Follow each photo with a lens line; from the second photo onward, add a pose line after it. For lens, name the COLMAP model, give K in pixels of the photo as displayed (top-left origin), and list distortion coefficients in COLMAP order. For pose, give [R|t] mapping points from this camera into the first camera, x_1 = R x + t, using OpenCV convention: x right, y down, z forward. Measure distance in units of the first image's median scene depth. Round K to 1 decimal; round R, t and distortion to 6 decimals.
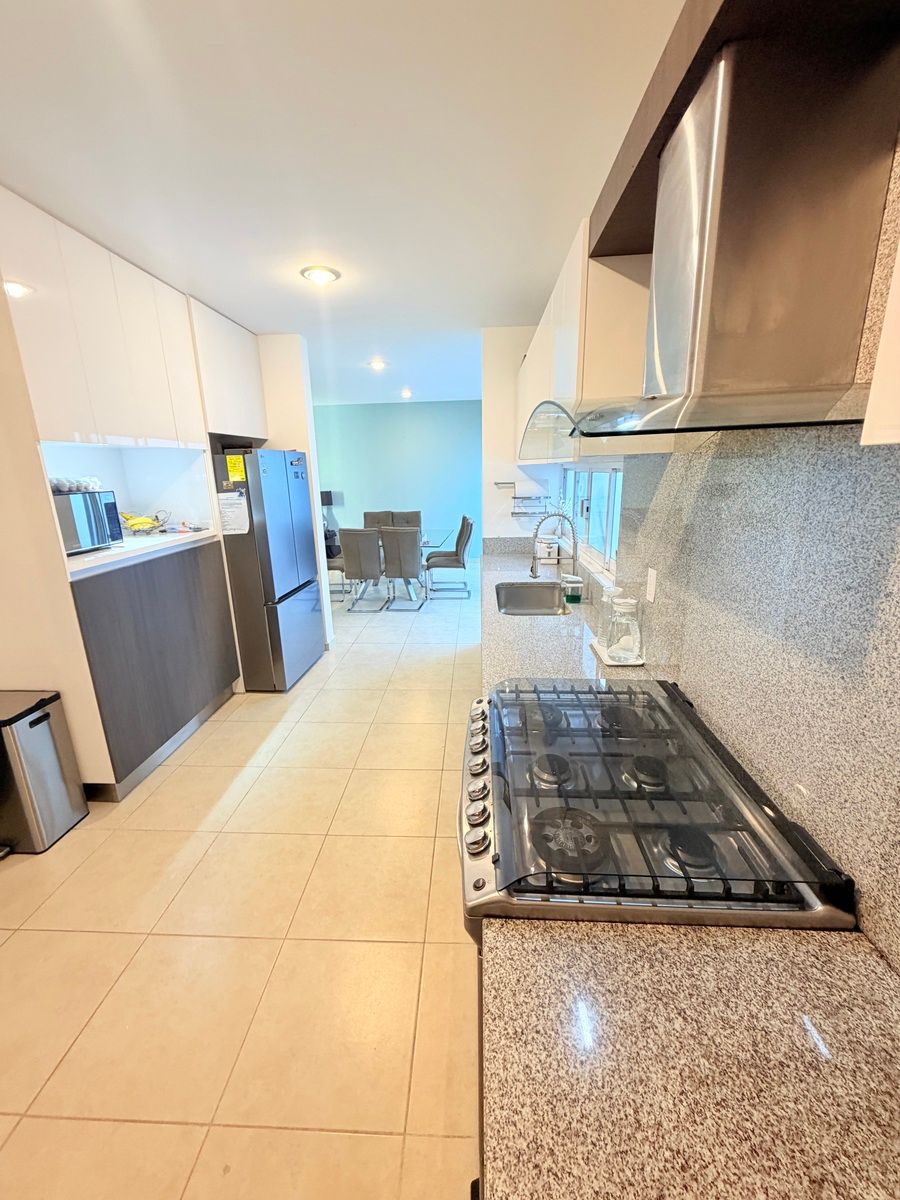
lens RADIAL K [[479.7, 0, 452.1], [0, 479.7, 596.1], [0, 0, 1]] dist [0.001301, -0.000139]
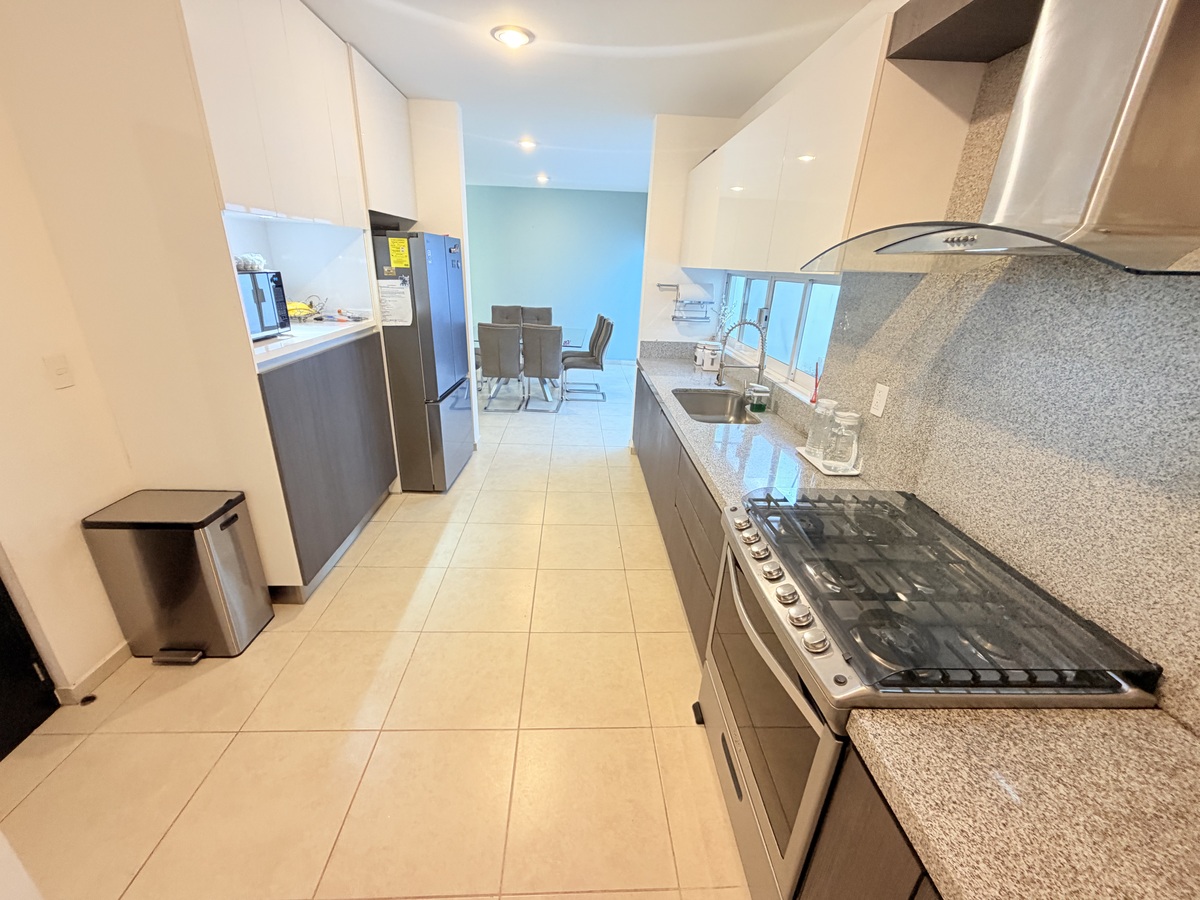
lens RADIAL K [[479.7, 0, 596.7], [0, 479.7, 448.9], [0, 0, 1]] dist [0.001301, -0.000139]
pose [[0.993884, 0.021480, 0.108323, -0.216457], [-0.033265, 0.993573, 0.108195, -0.007198], [-0.105303, -0.111137, 0.988210, 0.013596]]
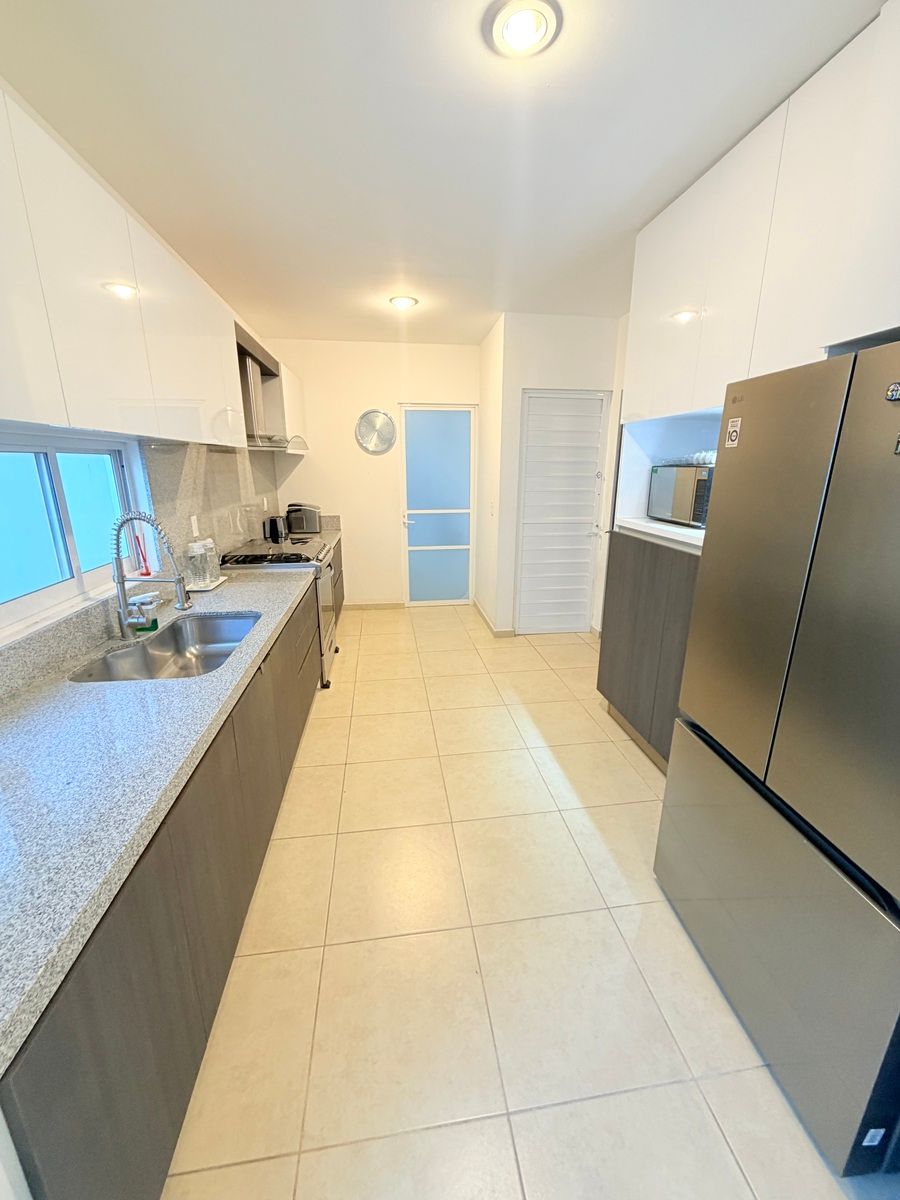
lens RADIAL K [[479.7, 0, 452.1], [0, 479.7, 596.1], [0, 0, 1]] dist [0.001301, -0.000139]
pose [[-0.981721, 0.070521, -0.176779, -0.091090], [-0.029865, 0.860235, 0.509022, -0.460832], [0.187968, 0.504997, -0.842405, 1.825749]]
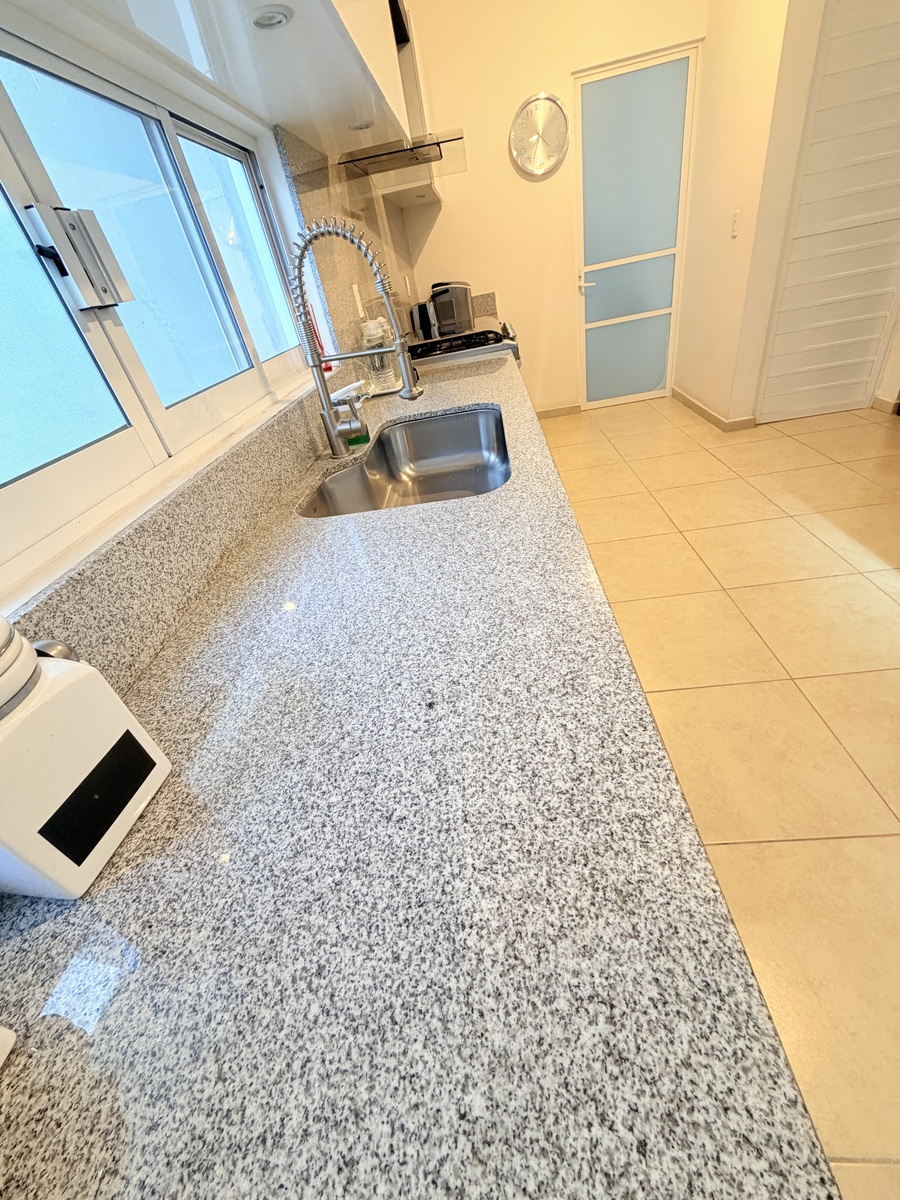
lens RADIAL K [[479.7, 0, 452.1], [0, 479.7, 596.1], [0, 0, 1]] dist [0.001301, -0.000139]
pose [[-0.980697, 0.168962, 0.098417, 0.138085], [0.184396, 0.631676, 0.752983, -0.277379], [0.065058, 0.756596, -0.650639, 1.590261]]
